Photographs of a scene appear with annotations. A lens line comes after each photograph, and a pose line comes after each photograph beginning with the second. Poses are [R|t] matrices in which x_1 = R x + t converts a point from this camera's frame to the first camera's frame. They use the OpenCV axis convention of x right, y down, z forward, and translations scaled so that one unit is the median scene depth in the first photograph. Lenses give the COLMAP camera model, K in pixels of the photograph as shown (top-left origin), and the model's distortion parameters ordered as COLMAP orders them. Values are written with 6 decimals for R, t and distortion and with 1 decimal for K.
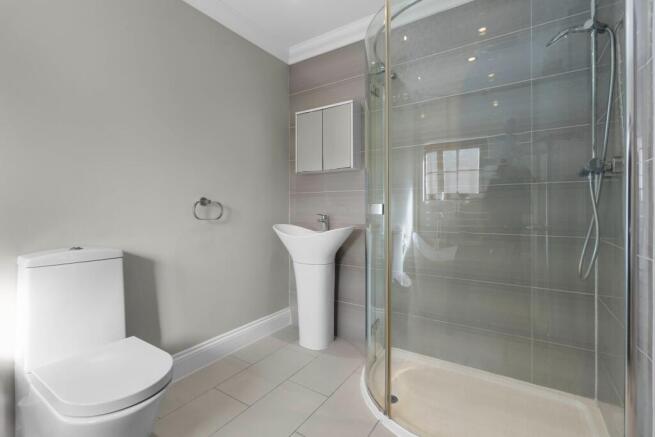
lens RADIAL K [[294.3, 0, 328.2], [0, 294.3, 214.3], [0, 0, 1]] dist [0.003029, 0.000461]
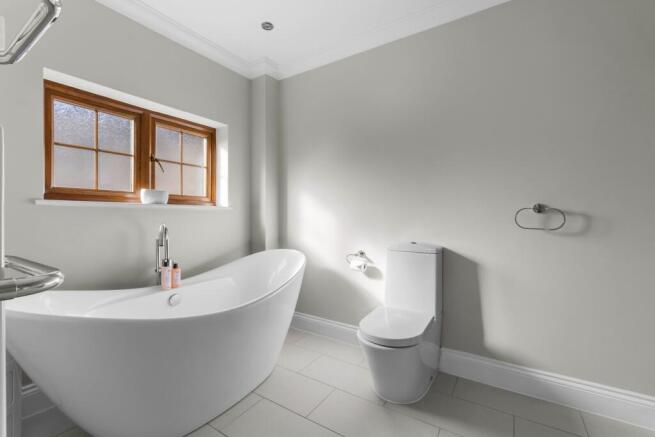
lens RADIAL K [[294.3, 0, 327.8], [0, 294.3, 217.6], [0, 0, 1]] dist [0.003029, 0.000461]
pose [[0.002374, 0.002759, -0.999993, 0.449186], [-0.019632, 0.999804, 0.002712, -0.006128], [0.999804, 0.019625, 0.002428, 0.371517]]
